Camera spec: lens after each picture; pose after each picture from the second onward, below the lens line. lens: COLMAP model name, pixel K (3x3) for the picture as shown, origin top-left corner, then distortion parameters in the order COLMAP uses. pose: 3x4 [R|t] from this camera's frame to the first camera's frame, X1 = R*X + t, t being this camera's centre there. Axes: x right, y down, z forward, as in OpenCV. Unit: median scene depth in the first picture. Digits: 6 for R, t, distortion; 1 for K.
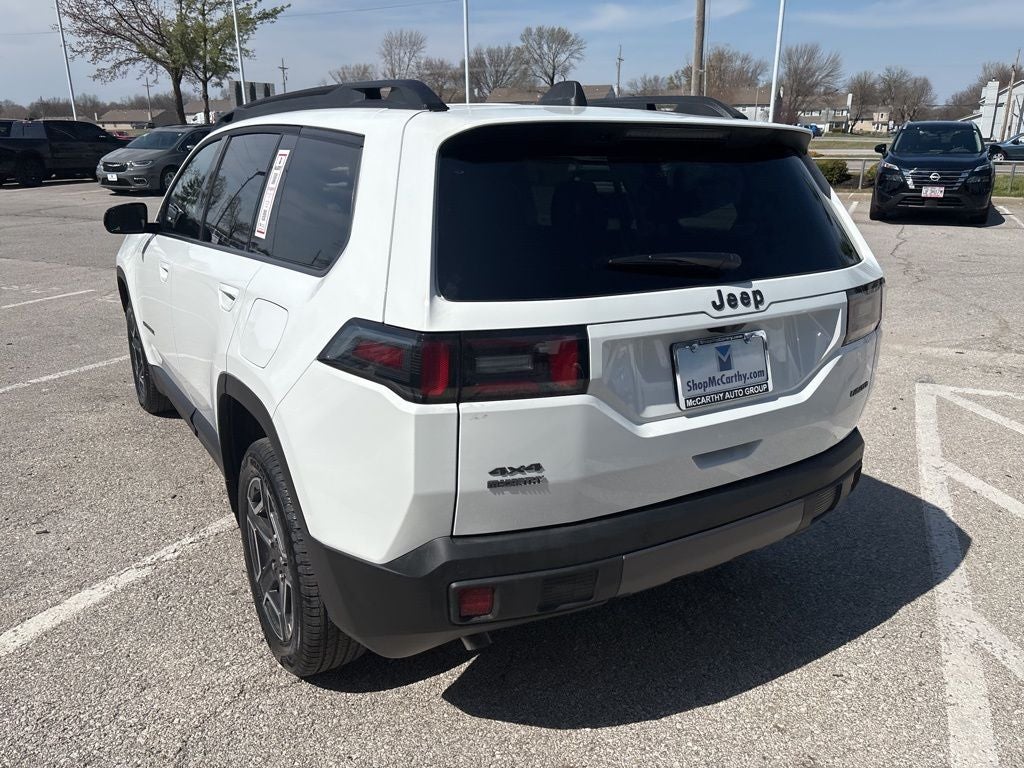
lens RADIAL K [[779.1, 0, 507.1], [0, 779.1, 377.7], [0, 0, 1]] dist [0.046344, -0.058611]
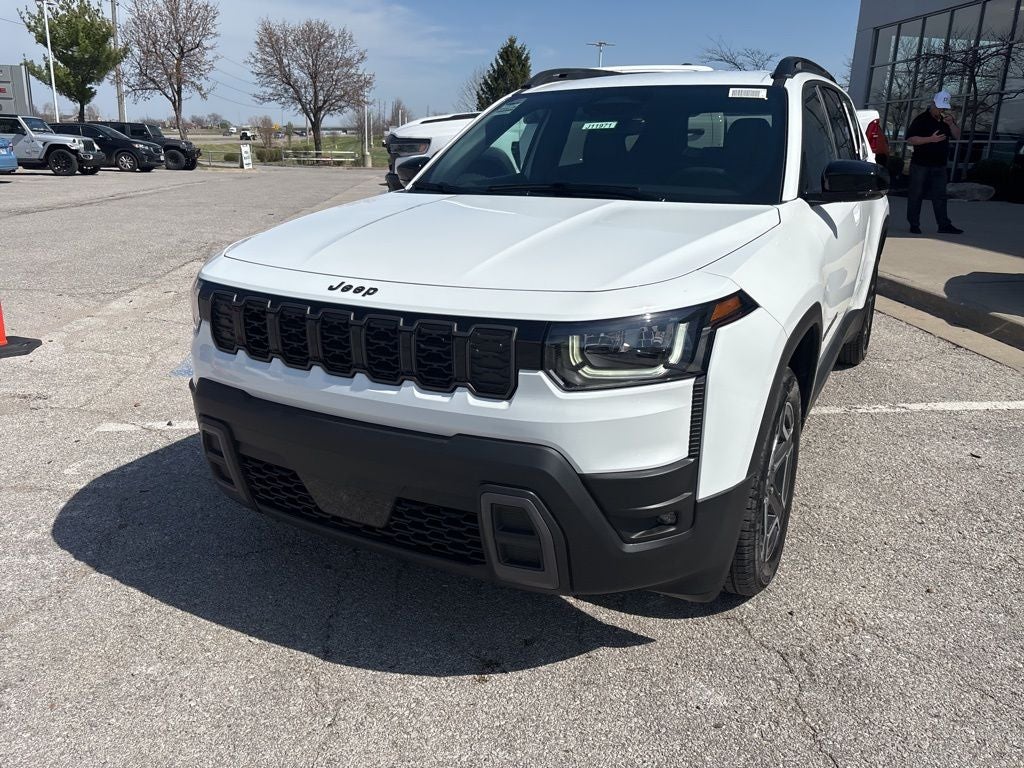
lens RADIAL K [[779.1, 0, 510.7], [0, 779.1, 371.9], [0, 0, 1]] dist [0.046344, -0.058611]
pose [[-0.495717, -0.252757, 0.830890, -1.598862], [0.240820, 0.879193, 0.411126, -0.695486], [-0.834428, 0.403897, -0.374962, 2.643703]]
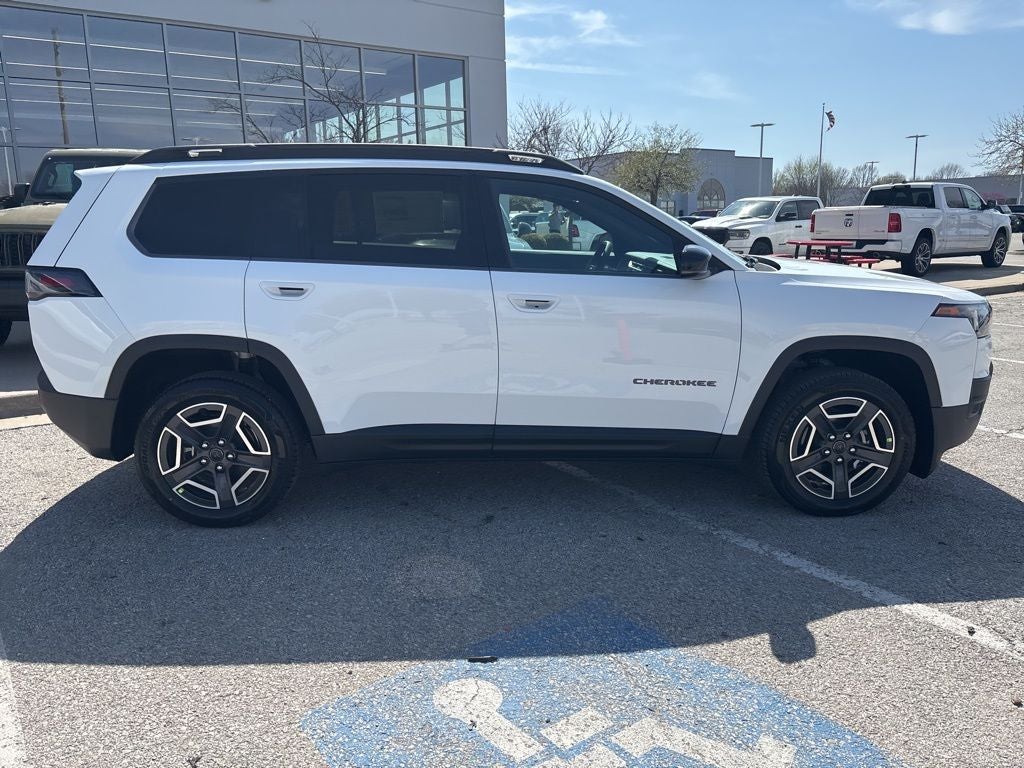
lens RADIAL K [[779.1, 0, 510.4], [0, 779.1, 374.1], [0, 0, 1]] dist [0.046344, -0.058611]
pose [[-0.476840, 0.178748, -0.860624, 1.349280], [-0.246031, 0.912827, 0.325907, -0.646174], [0.843856, 0.367146, -0.391295, 2.411092]]
